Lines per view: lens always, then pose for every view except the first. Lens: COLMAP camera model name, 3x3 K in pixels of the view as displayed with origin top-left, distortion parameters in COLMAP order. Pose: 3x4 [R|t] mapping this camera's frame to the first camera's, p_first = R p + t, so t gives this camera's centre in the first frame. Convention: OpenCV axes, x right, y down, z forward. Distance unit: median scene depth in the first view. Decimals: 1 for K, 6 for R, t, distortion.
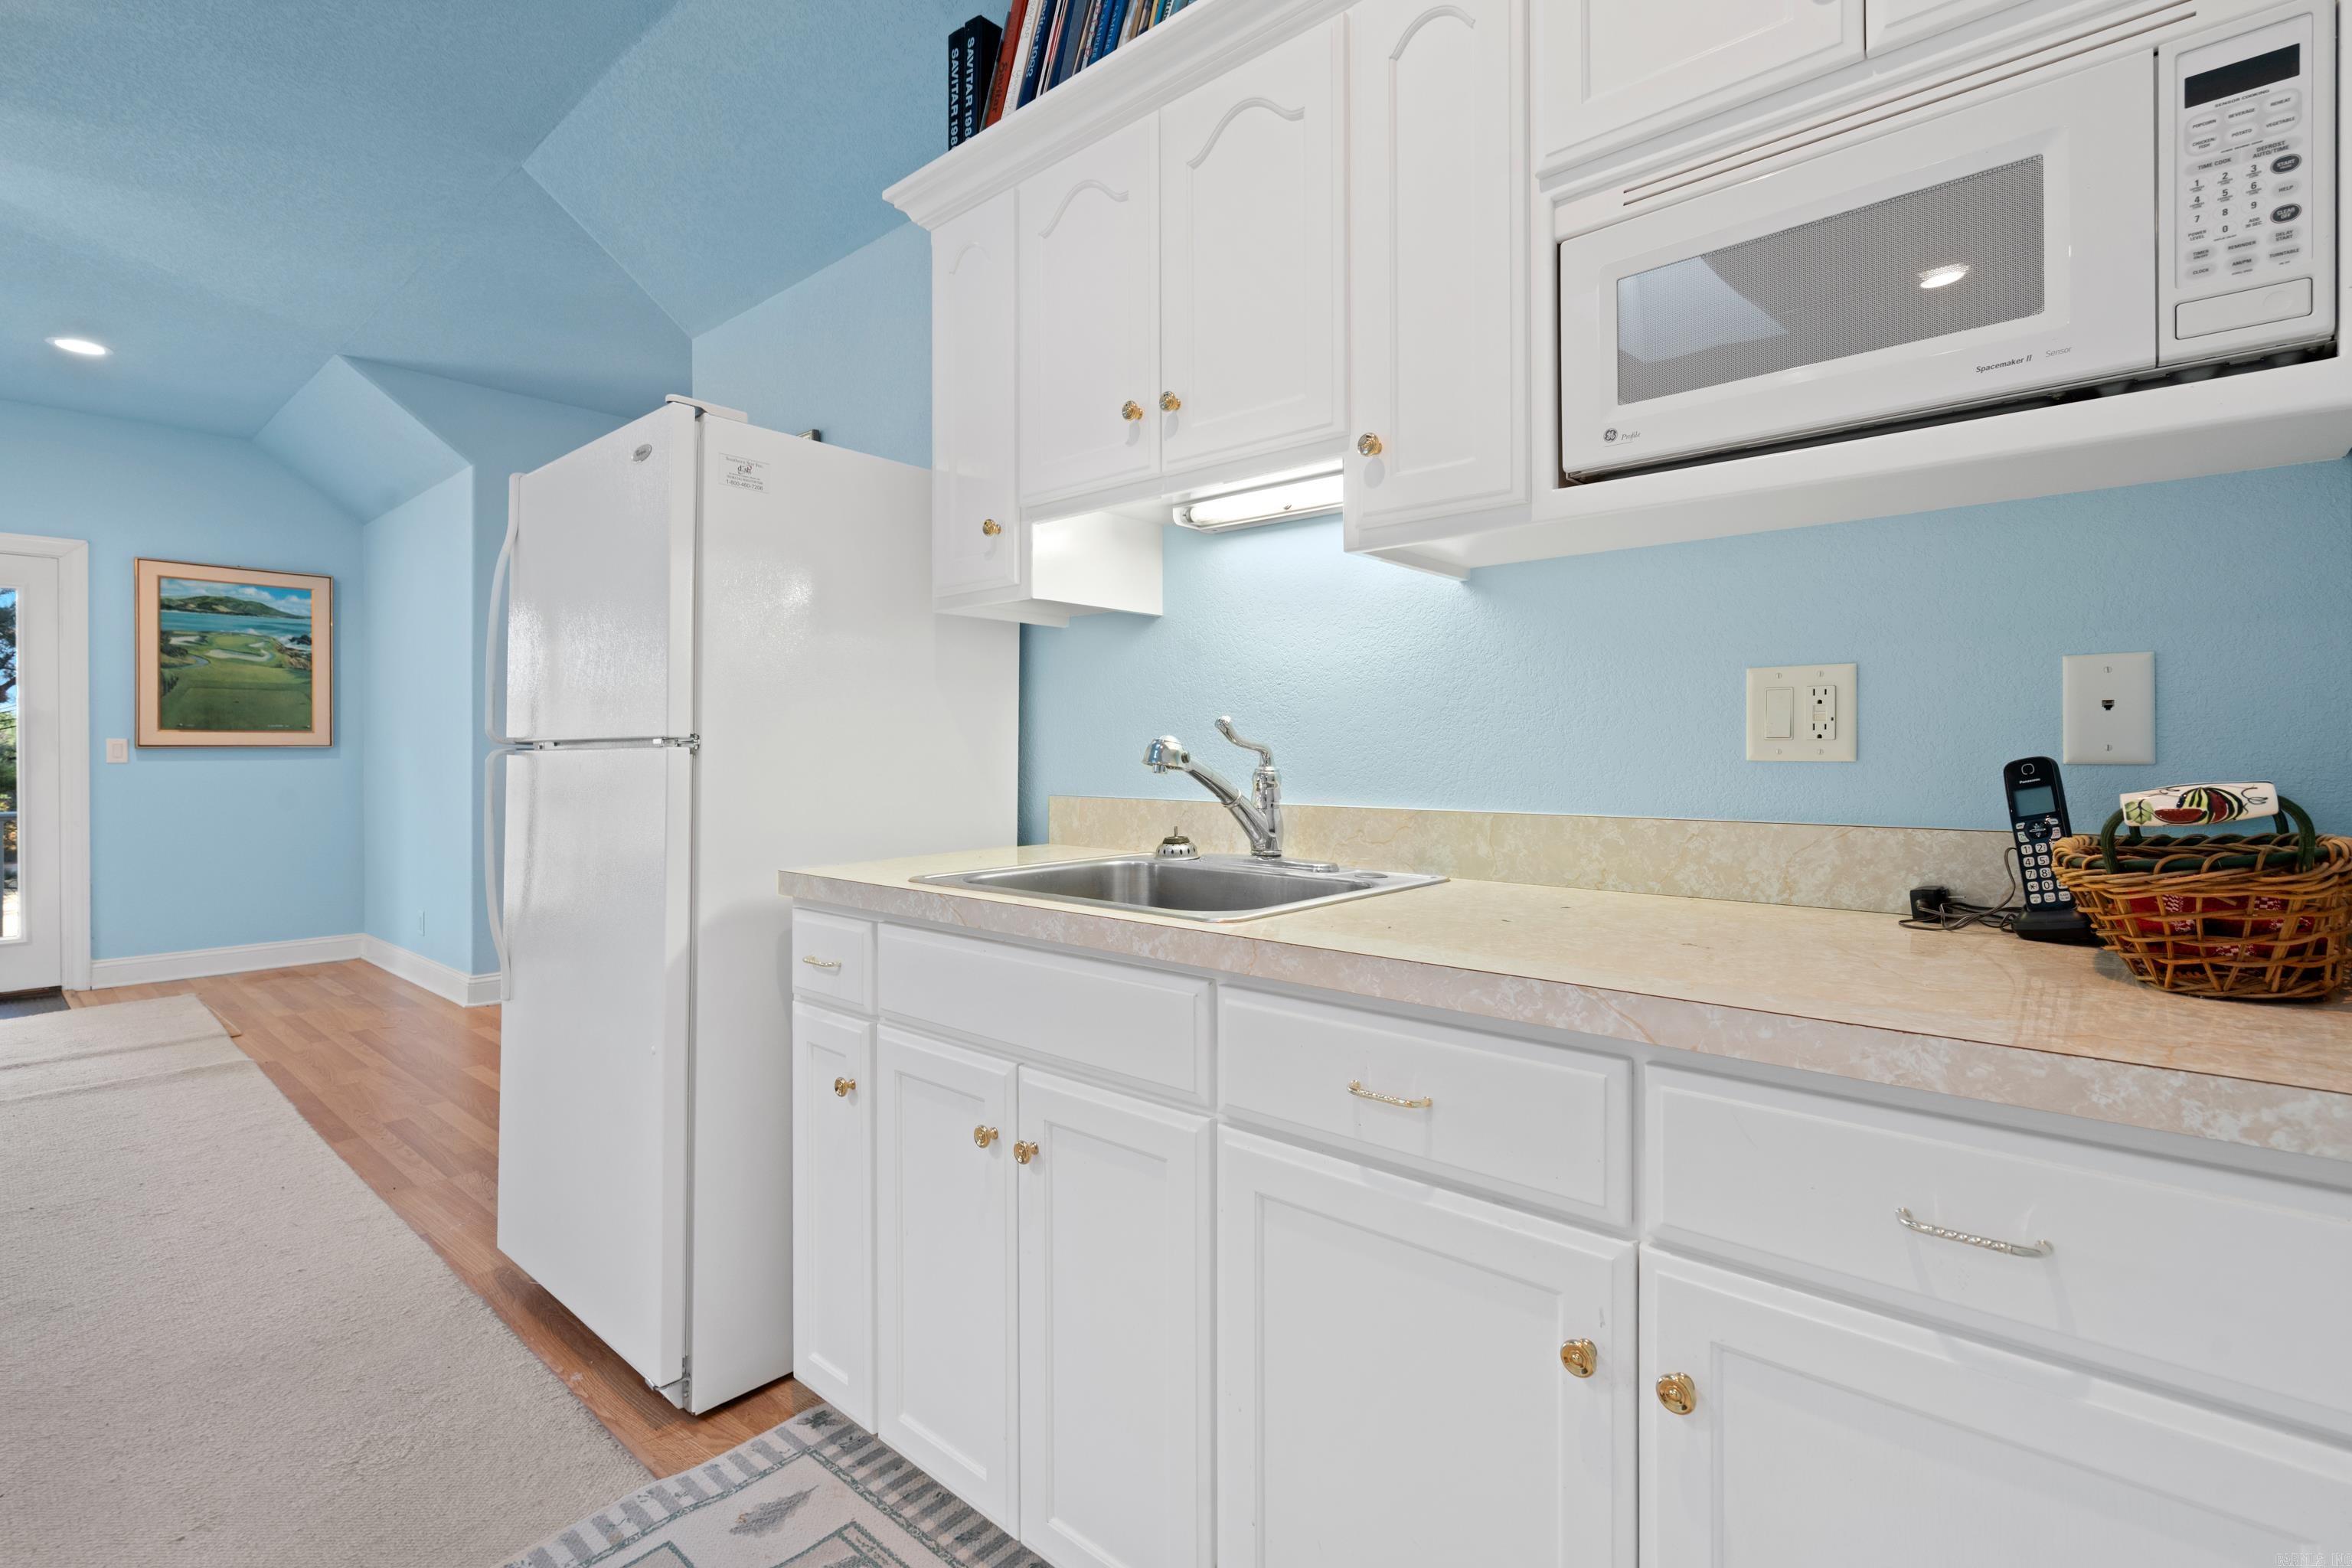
lens RADIAL K [[1066.4, 0, 1176.0], [0, 1066.4, 784.0], [0, 0, 1]] dist [-0.000049, -0.000037]
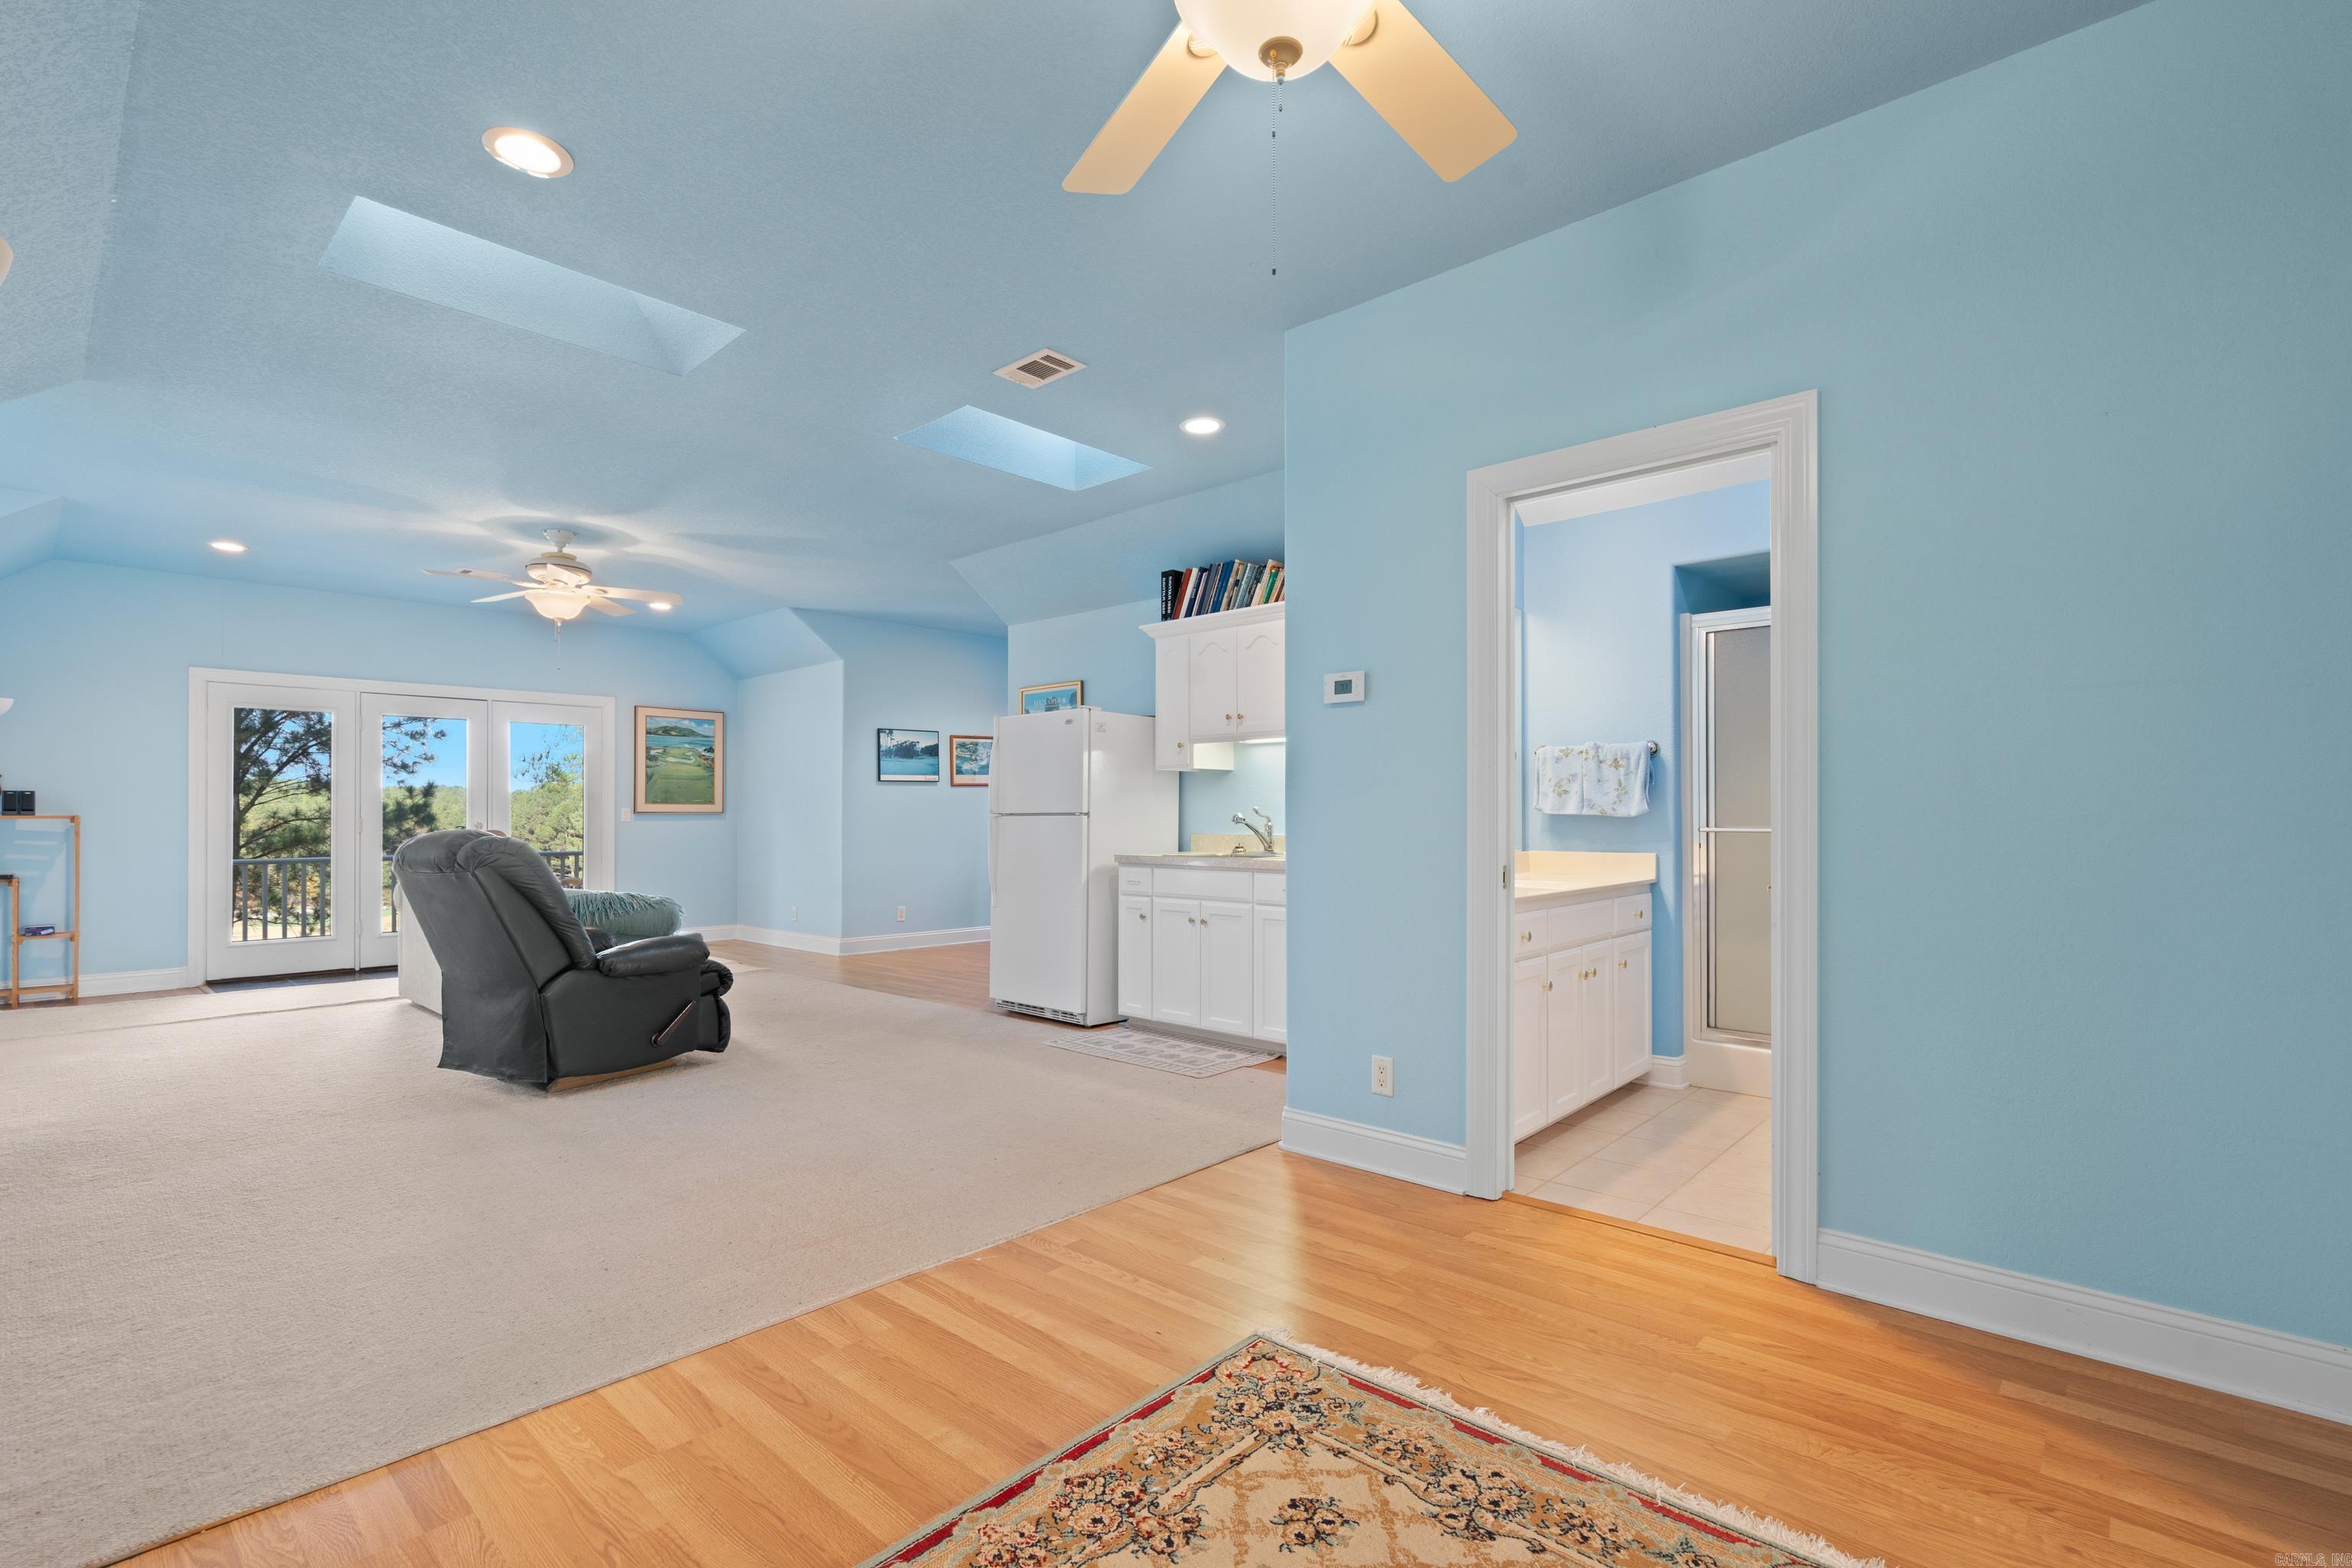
lens RADIAL K [[1080.1, 0, 1176.4], [0, 1080.1, 829.6], [0, 0, 1]] dist [0.000008, -0.000005]
pose [[0.999678, 0.003032, -0.025188, -0.037086], [-0.003487, 0.999831, -0.018034, 0.021452], [0.025129, 0.018116, 0.999520, -0.754846]]
